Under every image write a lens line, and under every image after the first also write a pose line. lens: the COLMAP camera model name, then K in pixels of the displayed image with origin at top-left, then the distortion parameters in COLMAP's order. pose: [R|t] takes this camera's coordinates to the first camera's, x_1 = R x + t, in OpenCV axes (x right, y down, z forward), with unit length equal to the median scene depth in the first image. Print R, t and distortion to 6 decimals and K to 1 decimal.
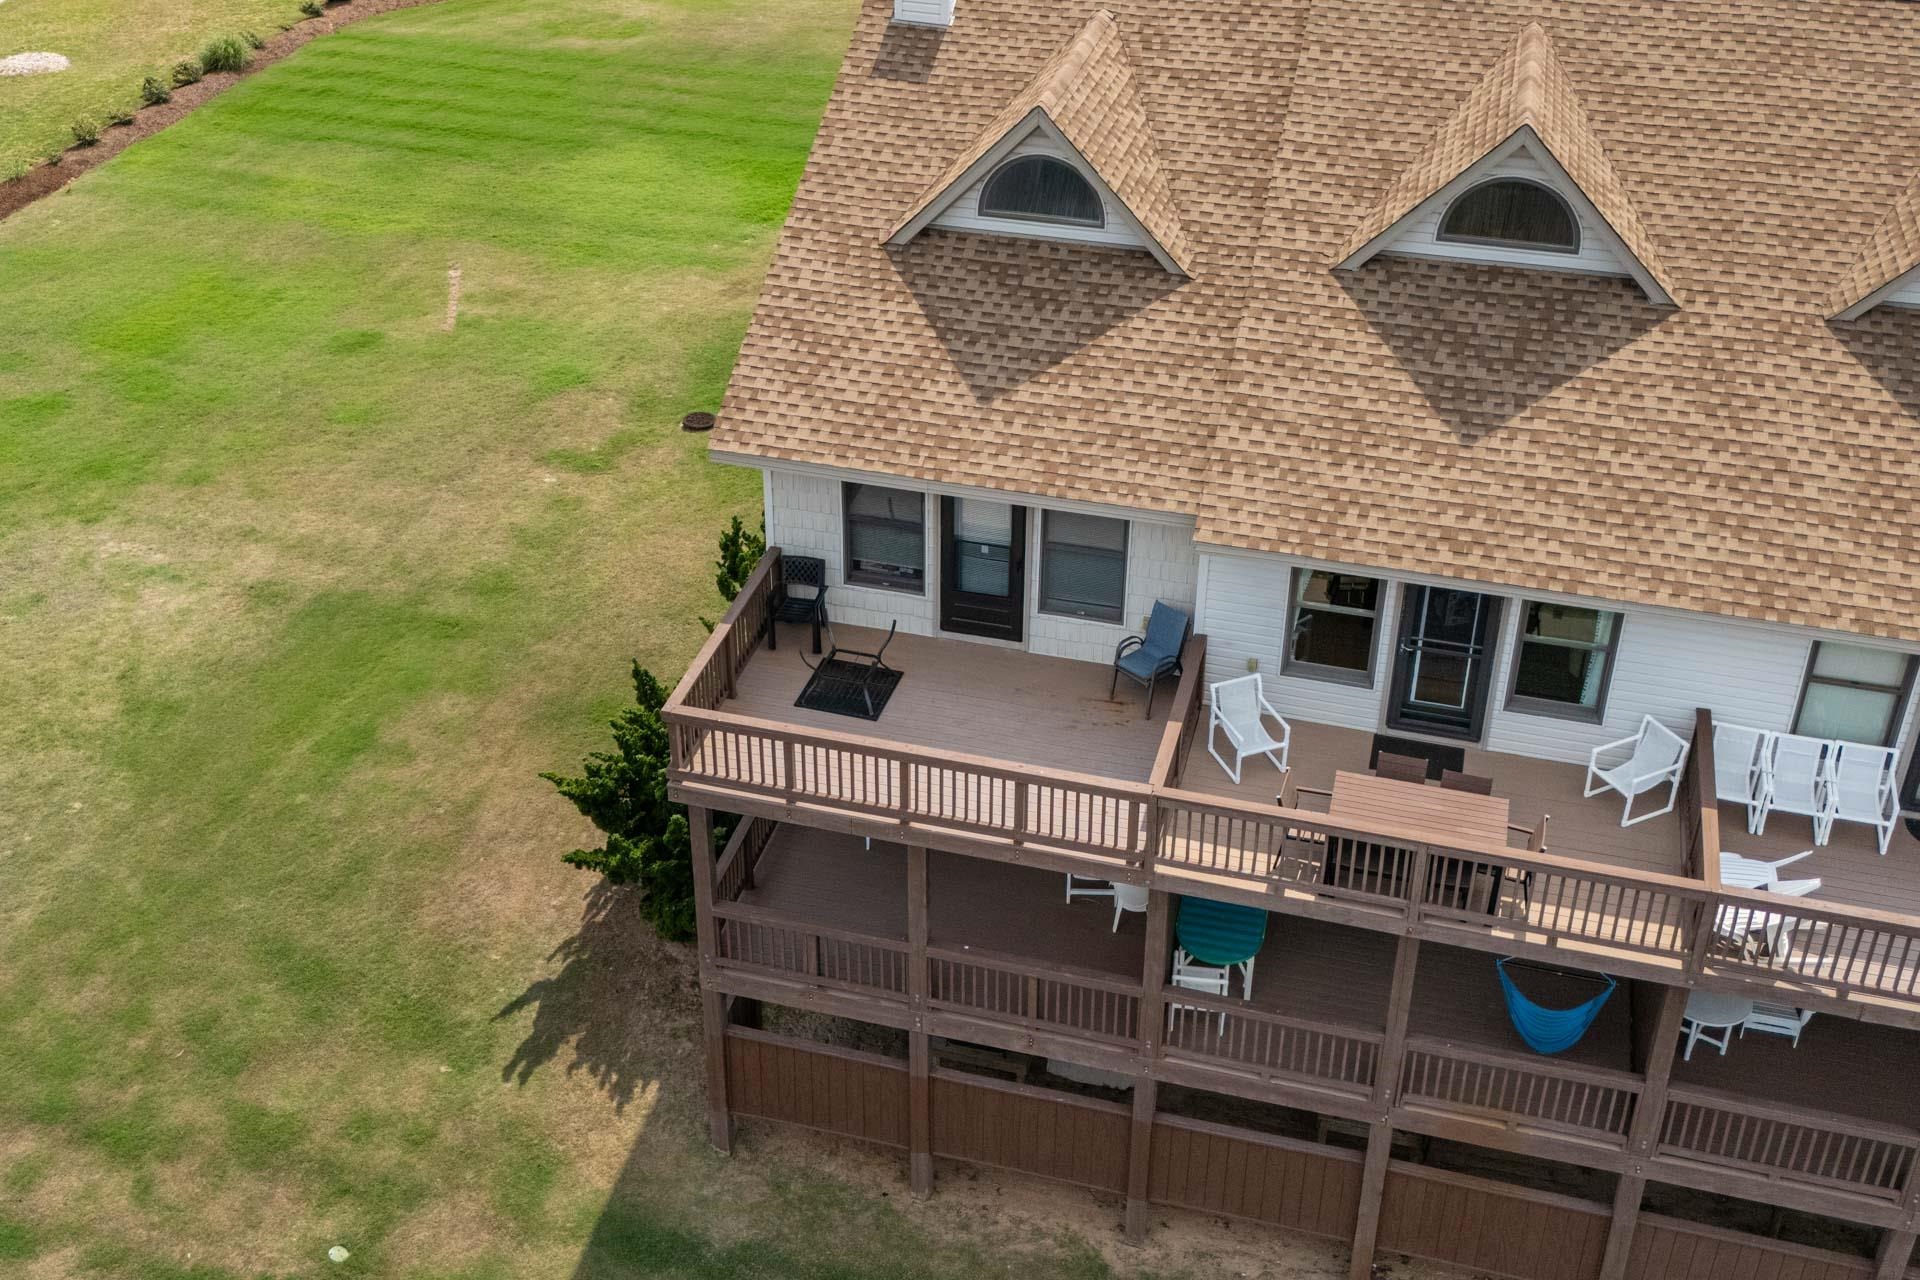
lens RADIAL K [[1986.9, 0, 960.0], [0, 1986.9, 640.0], [0, 0, 1]] dist [0.139922, -0.297464]
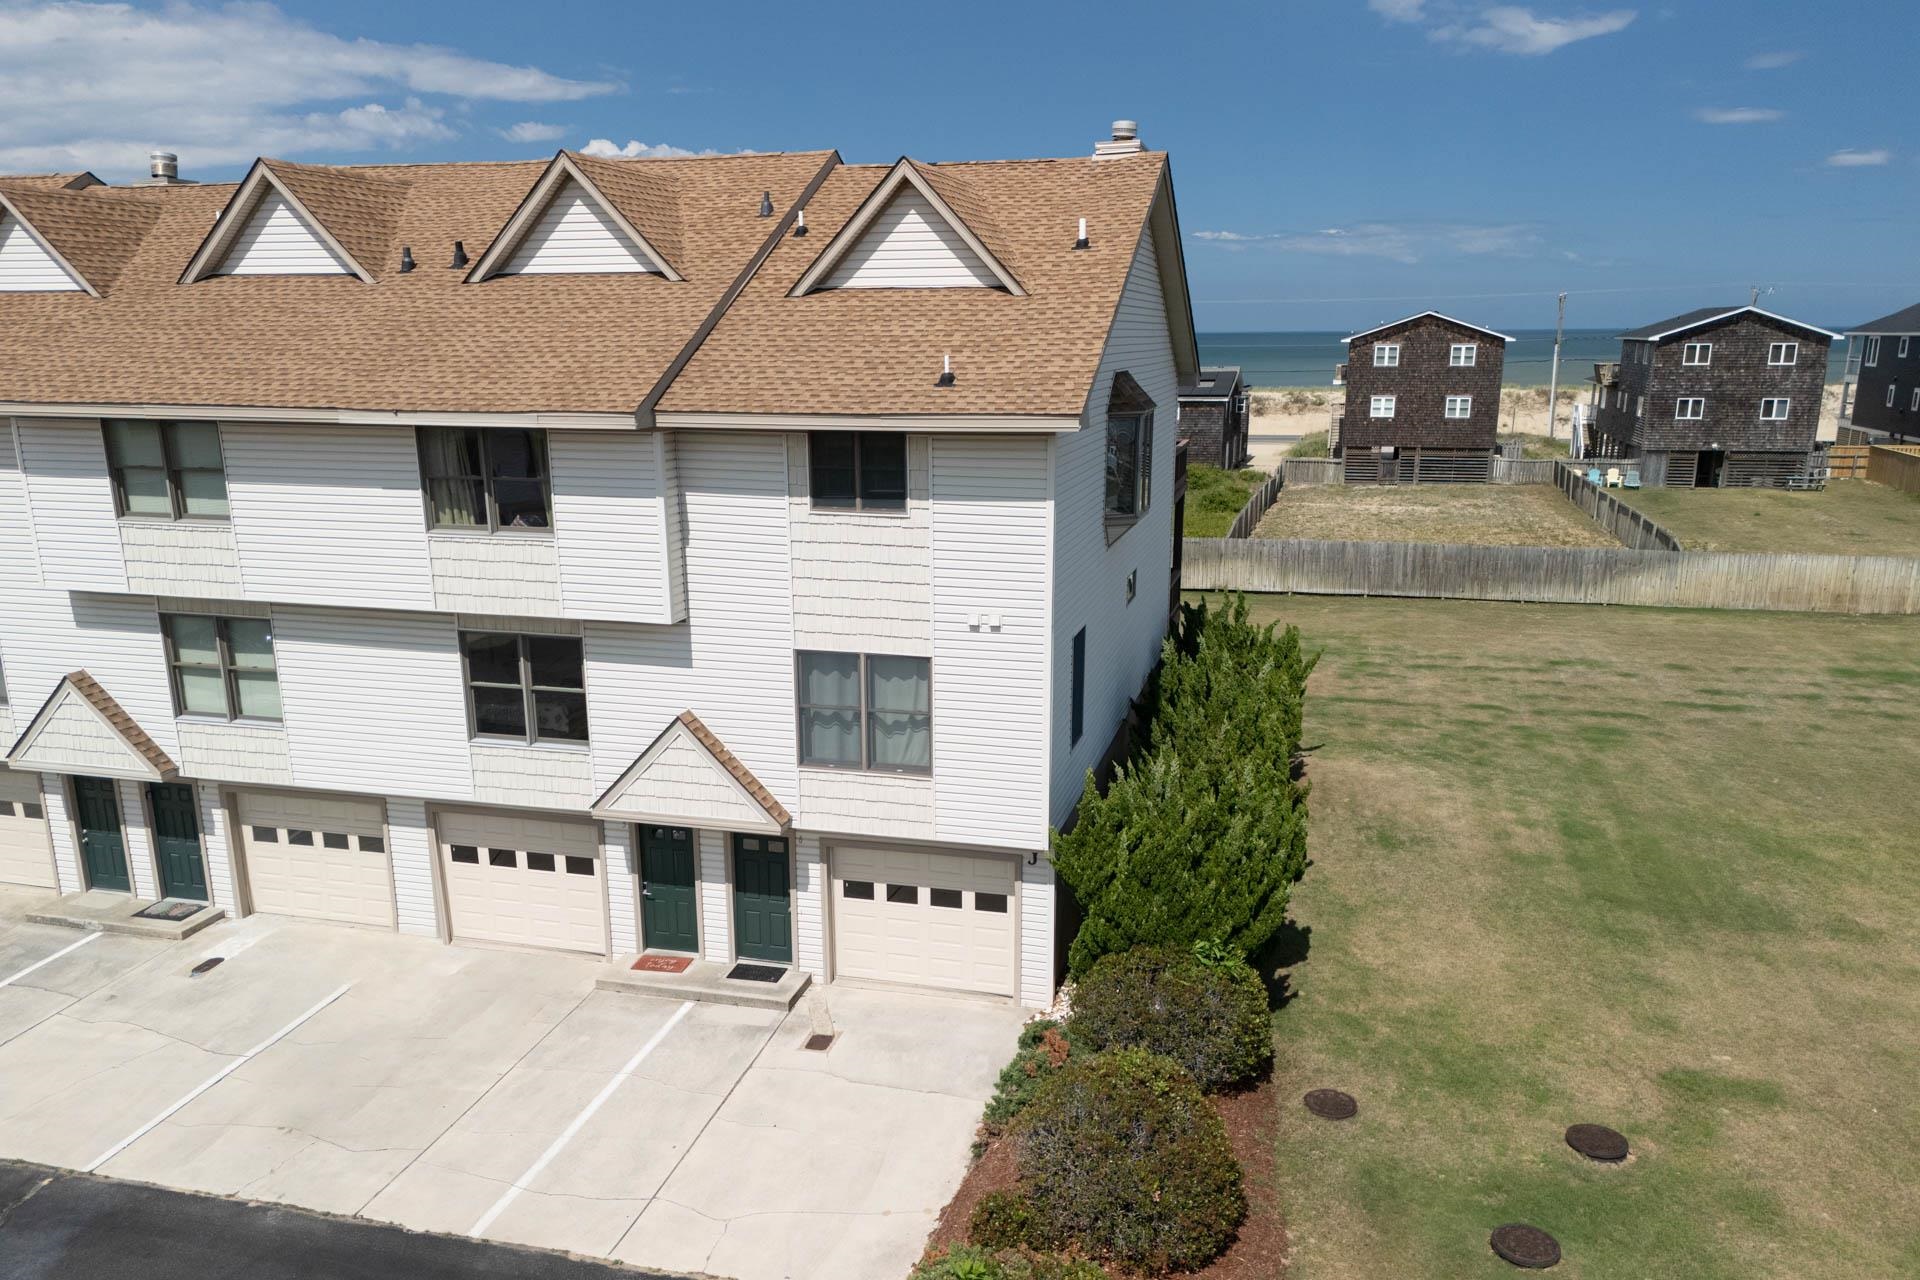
lens RADIAL K [[1418.2, 0, 964.2], [0, 1418.2, 724.6], [0, 0, 1]] dist [0.053400, -0.041127]
pose [[-0.999796, -0.019366, -0.005690, 0.065401], [-0.016908, 0.649509, 0.760166, -0.578701], [-0.011026, 0.760107, -0.649704, 1.366213]]
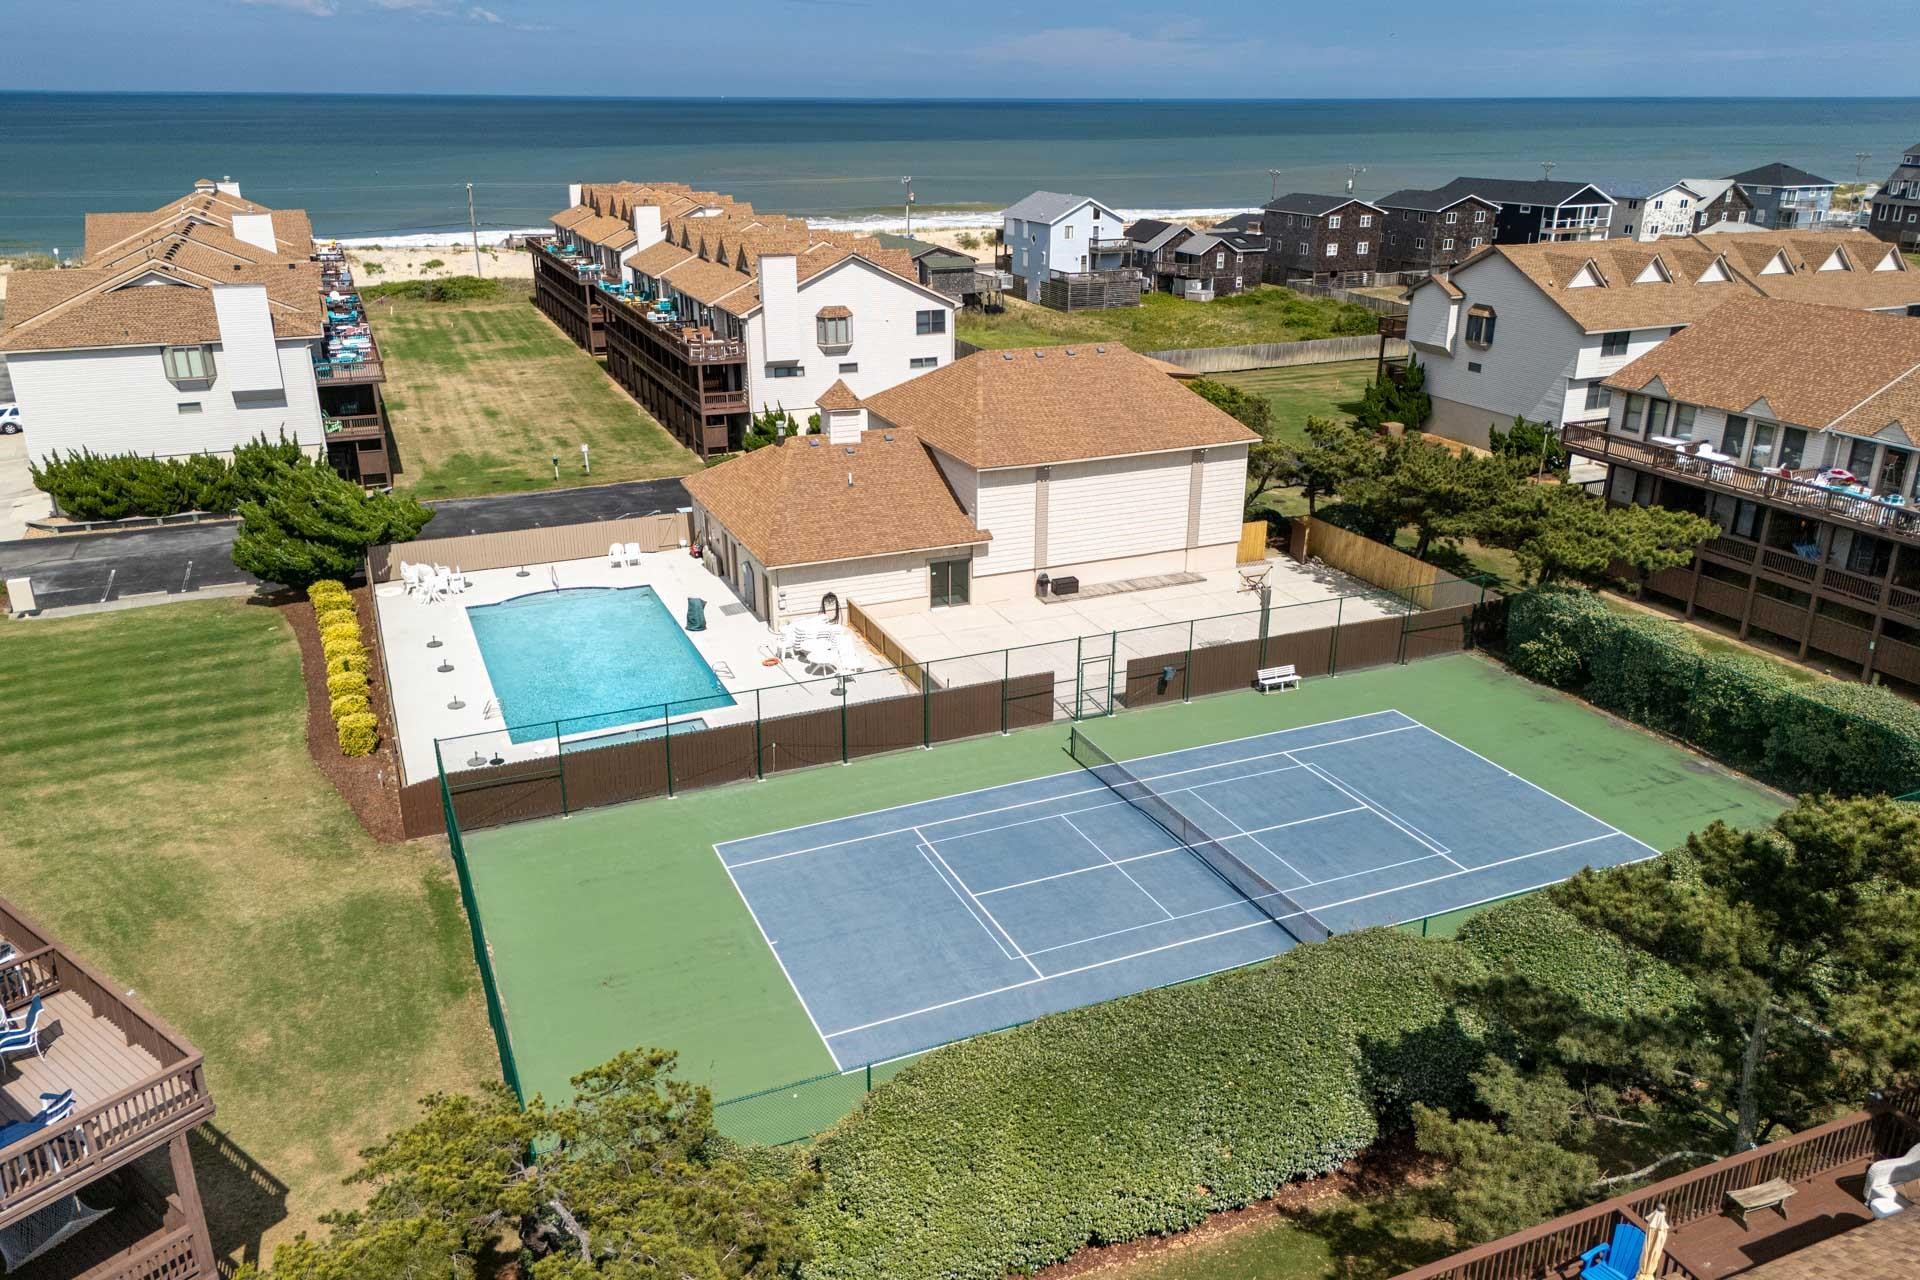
lens RADIAL K [[1437.2, 0, 960.0], [0, 1437.2, 640.0], [0, 0, 1]] dist [0.042119, -0.030524]
pose [[-0.779711, 0.197452, -0.594191, 3.175475], [-0.368208, 0.622955, 0.690181, -1.064739], [0.506432, 0.756928, -0.413021, 1.626804]]
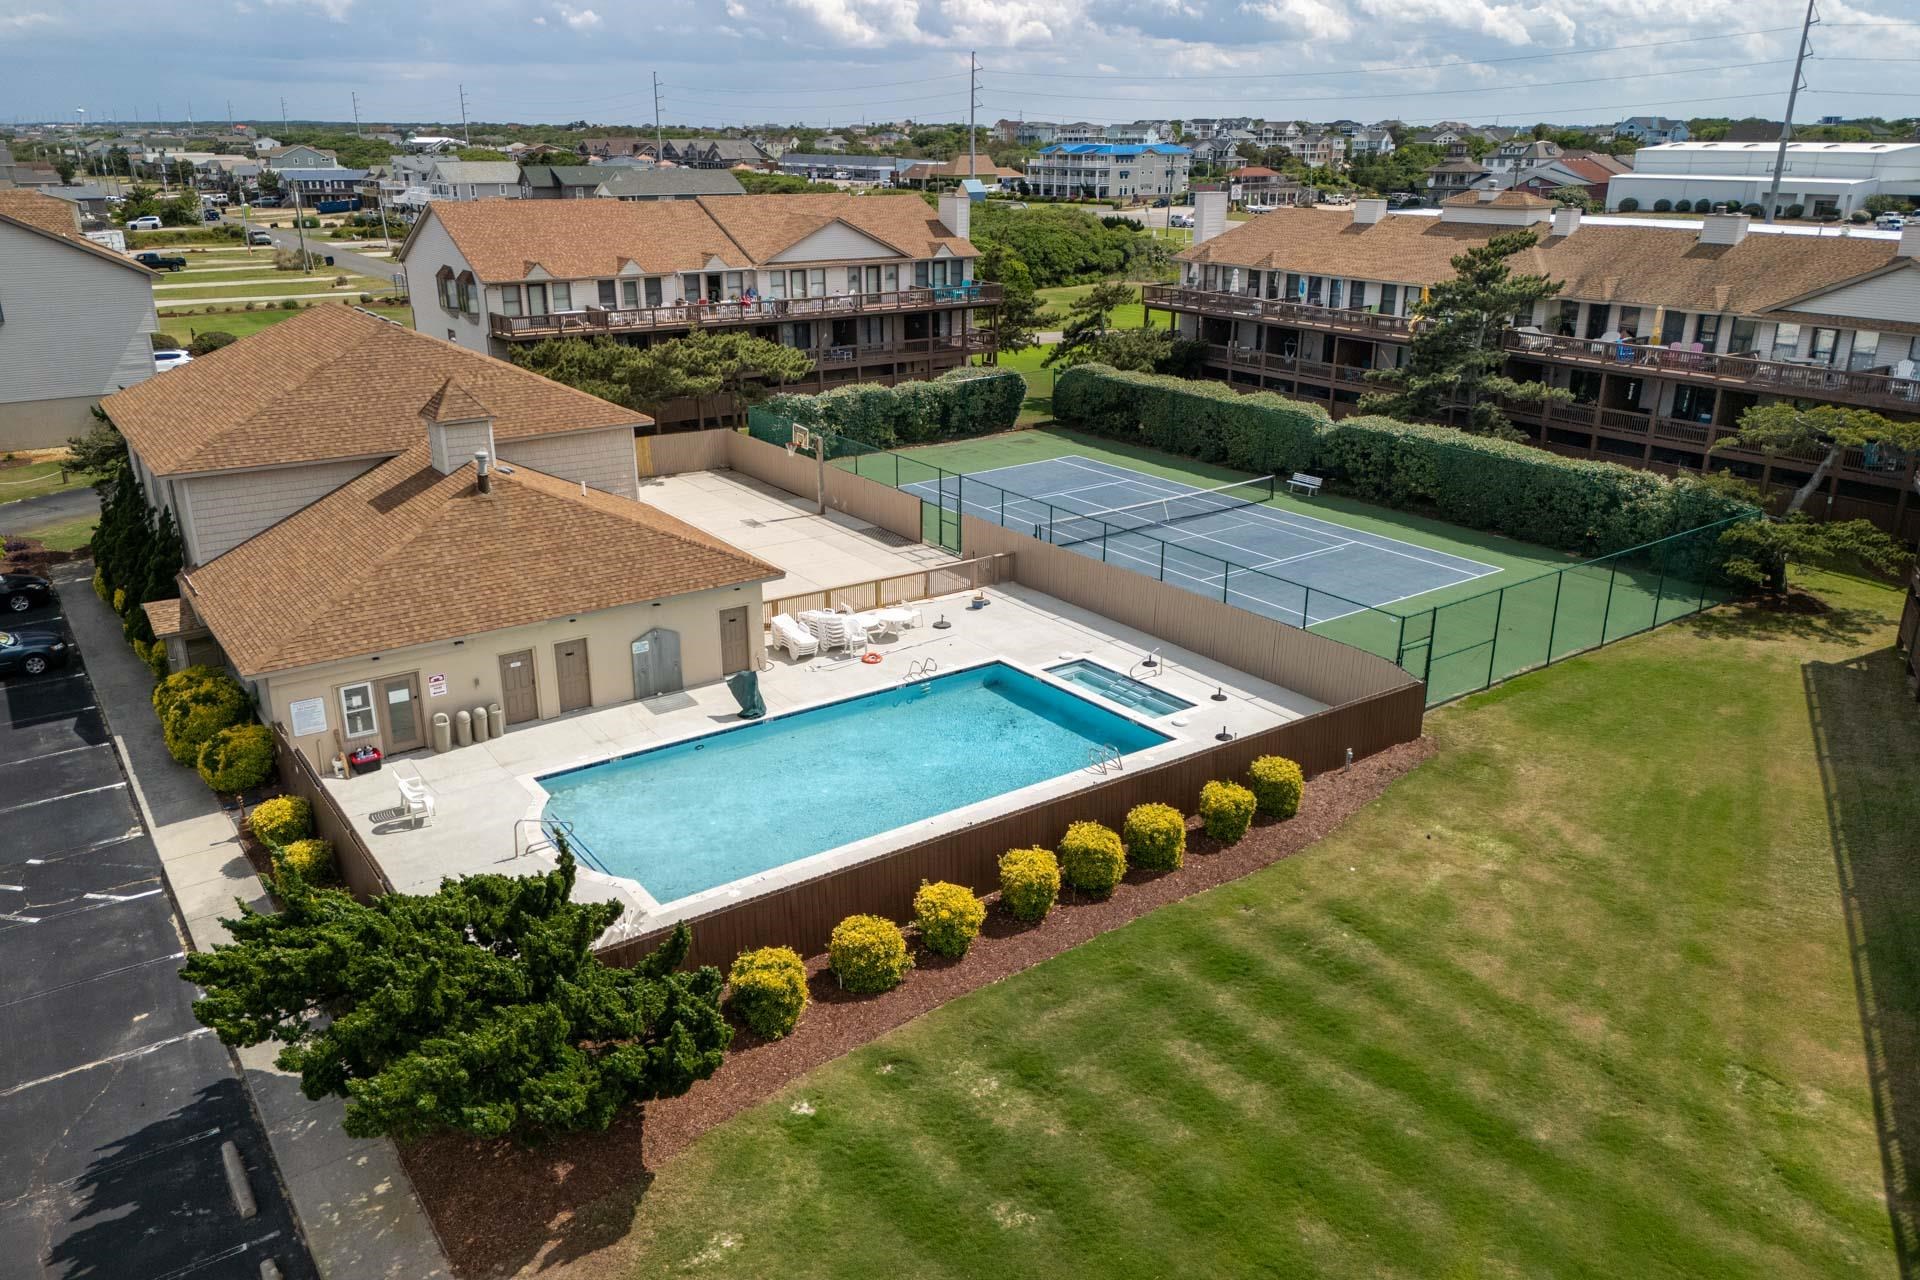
lens RADIAL K [[1412.1, 0, 966.4], [0, 1412.1, 651.3], [0, 0, 1]] dist [0.081455, -0.080117]
pose [[0.773736, 0.196568, -0.602240, 3.231480], [-0.340244, 0.930839, -0.133313, 0.260114], [0.534384, 0.308058, 0.787105, -0.077015]]
